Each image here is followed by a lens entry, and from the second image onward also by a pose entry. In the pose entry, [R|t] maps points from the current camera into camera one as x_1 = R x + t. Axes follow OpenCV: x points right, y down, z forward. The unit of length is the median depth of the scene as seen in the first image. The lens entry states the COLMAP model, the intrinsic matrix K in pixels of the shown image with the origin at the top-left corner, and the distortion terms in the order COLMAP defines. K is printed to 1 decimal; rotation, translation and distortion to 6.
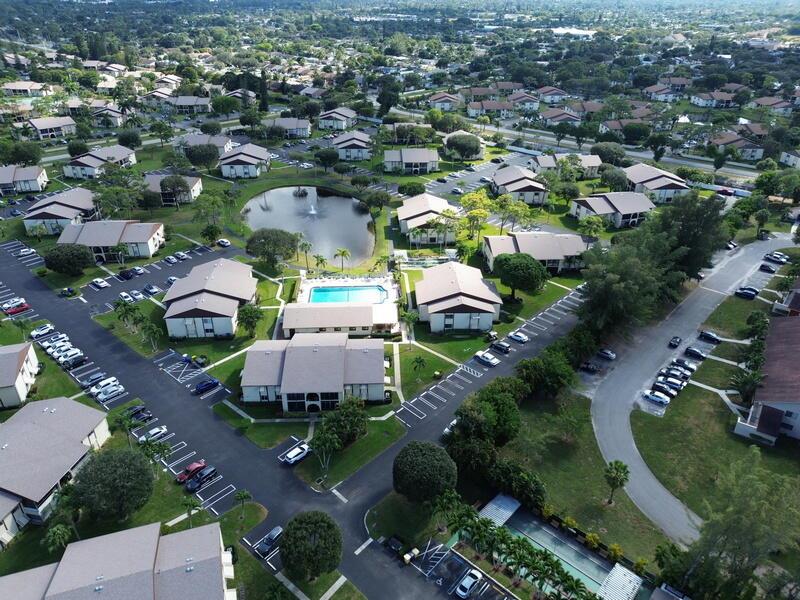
lens RADIAL K [[587.1, 0, 400.0], [0, 587.1, 300.0], [0, 0, 1]] dist [0.063189, -0.067800]
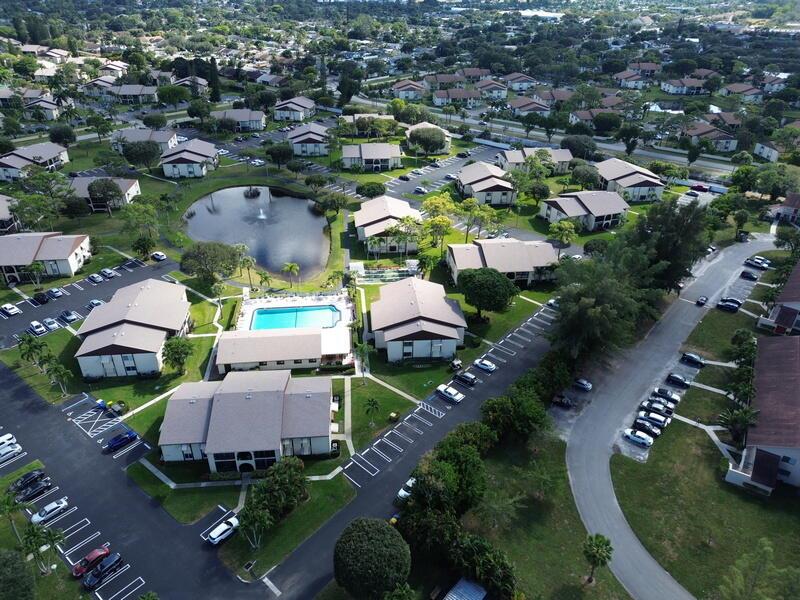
lens RADIAL K [[587.1, 0, 400.0], [0, 587.1, 300.0], [0, 0, 1]] dist [0.063189, -0.067800]
pose [[0.998810, -0.019767, 0.044585, 0.026024], [0.018602, 0.999479, 0.026392, -0.048154], [-0.045084, -0.025531, 0.998657, 0.087299]]
